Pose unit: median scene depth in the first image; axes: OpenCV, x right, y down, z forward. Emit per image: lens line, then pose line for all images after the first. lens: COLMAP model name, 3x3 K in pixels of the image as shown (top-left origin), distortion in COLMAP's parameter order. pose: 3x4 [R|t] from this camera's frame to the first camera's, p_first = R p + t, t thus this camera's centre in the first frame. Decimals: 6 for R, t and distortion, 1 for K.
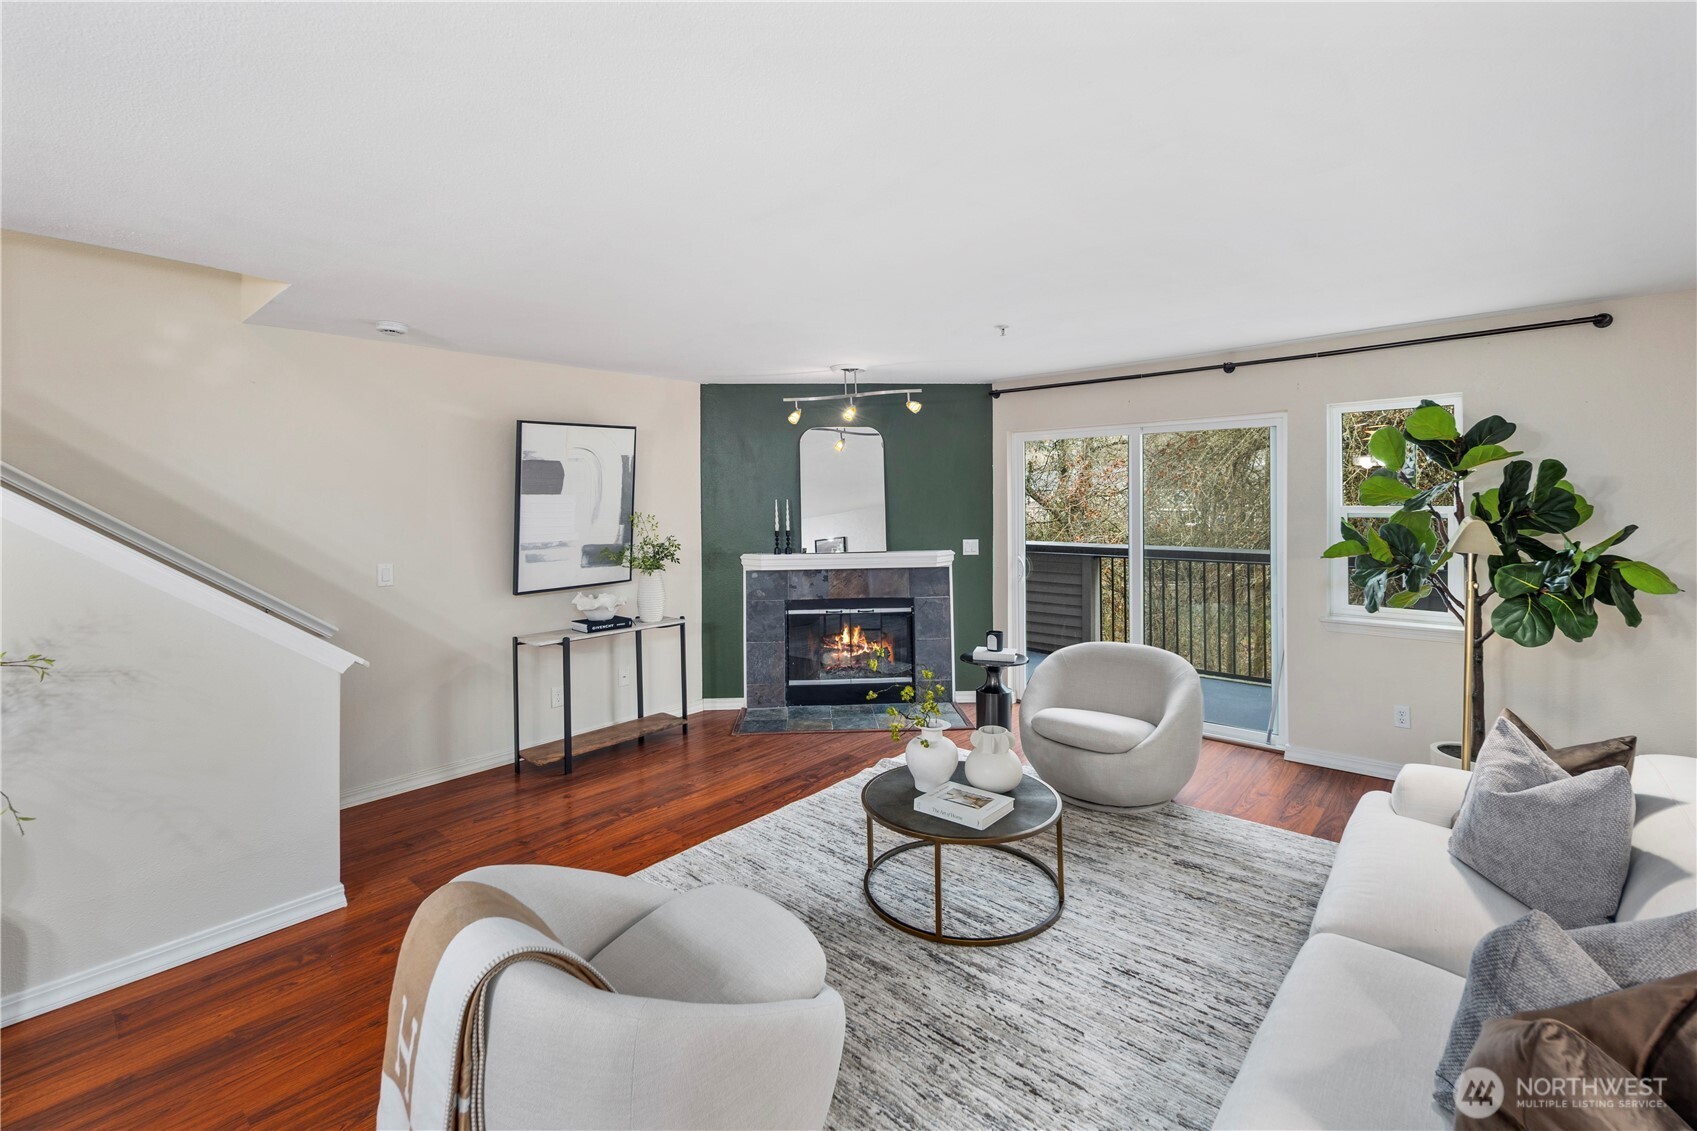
lens RADIAL K [[738.6, 0, 852.8], [0, 738.6, 501.2], [0, 0, 1]] dist [0.006567, -0.004275]
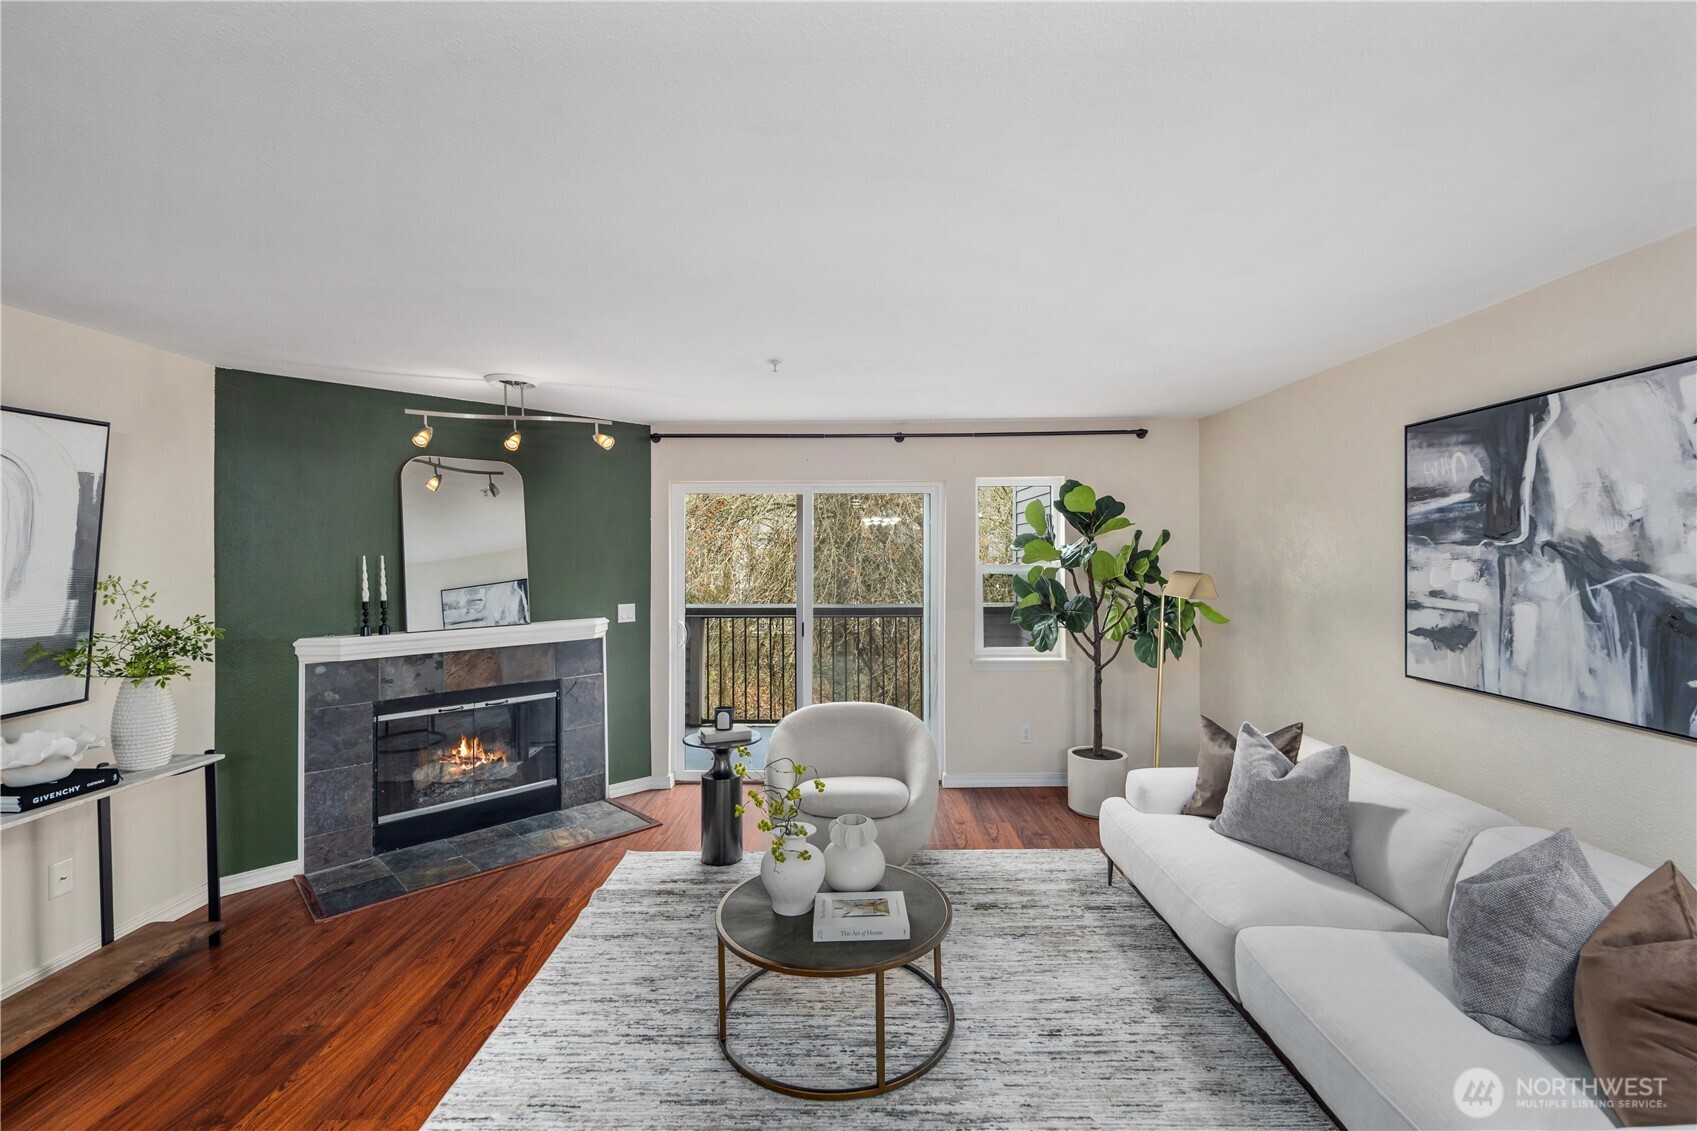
lens RADIAL K [[738.6, 0, 854.4], [0, 738.6, 556.4], [0, 0, 1]] dist [0.006567, -0.004275]
pose [[0.752242, 0.006740, 0.658852, -0.242450], [-0.002521, 0.999970, -0.007351, 0.002668], [-0.658882, 0.003869, 0.752236, 0.213009]]
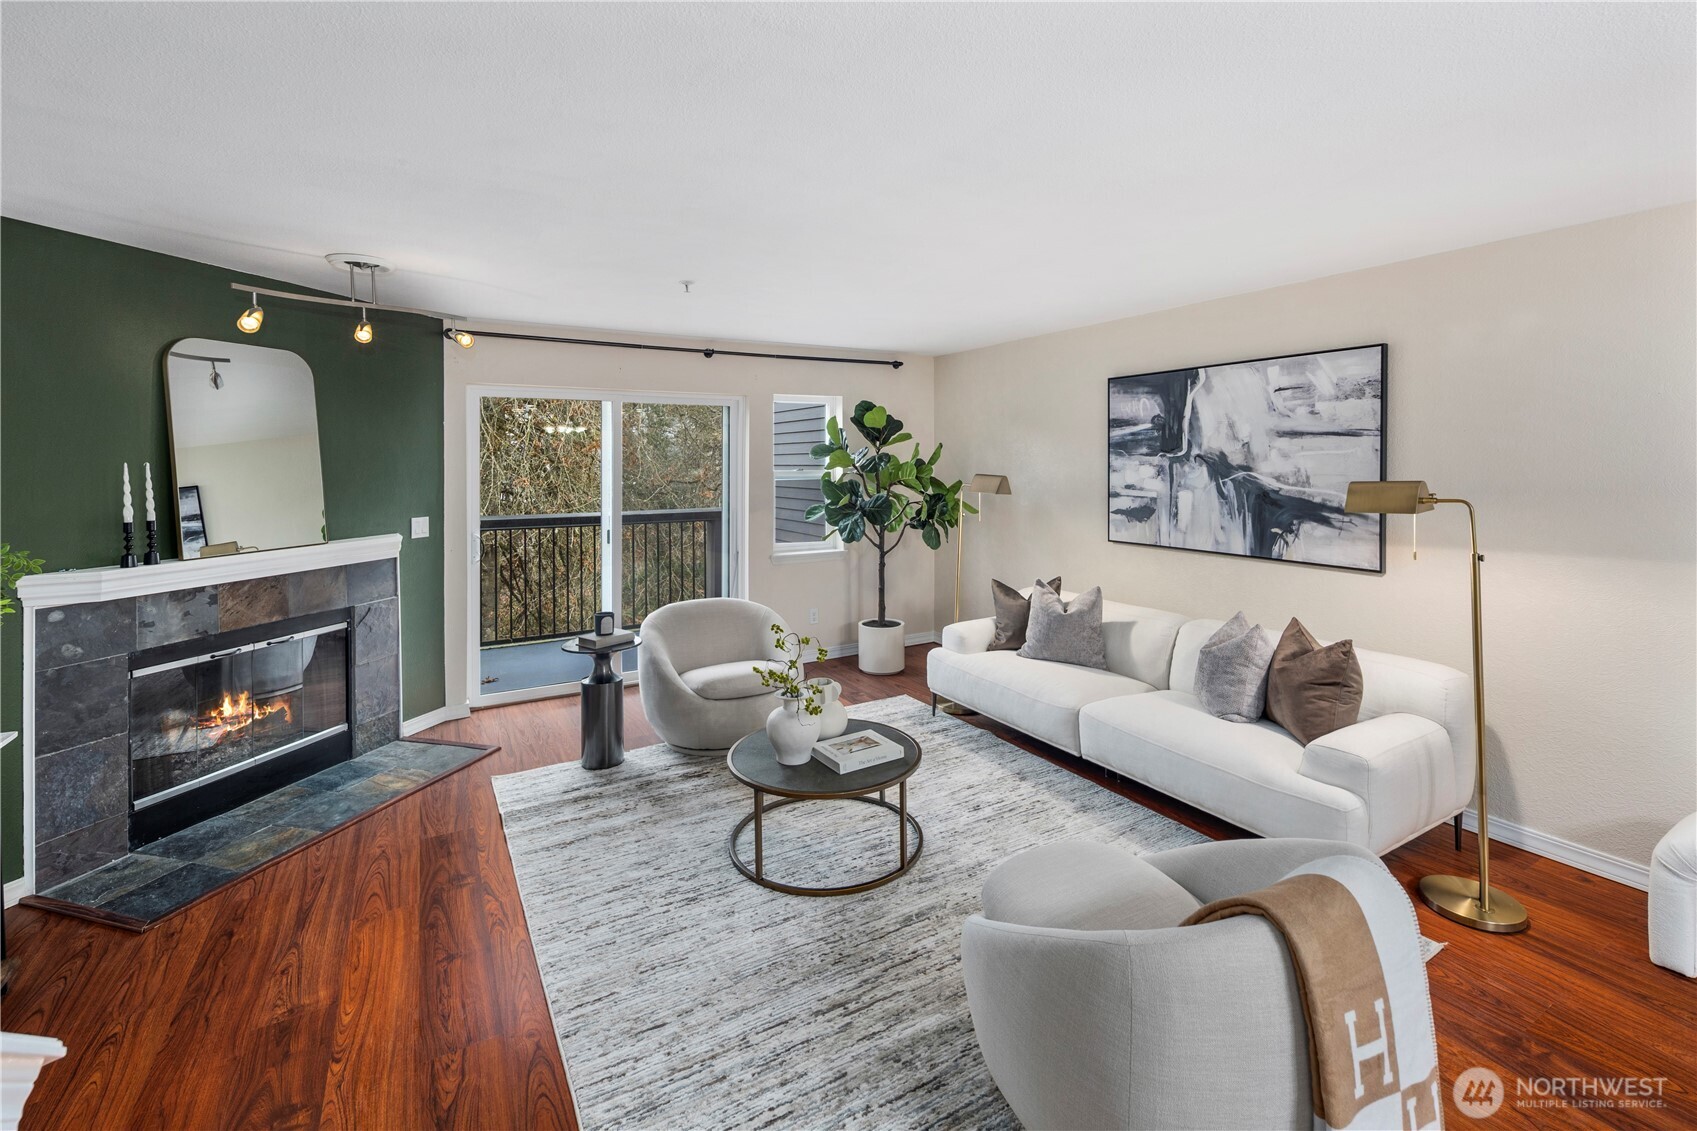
lens RADIAL K [[738.6, 0, 855.1], [0, 738.6, 466.8], [0, 0, 1]] dist [0.006567, -0.004275]
pose [[0.315214, 0.003661, 0.949013, -0.498846], [0.002905, 0.999984, -0.004822, 0.005167], [-0.949016, 0.004277, 0.315199, 0.388622]]
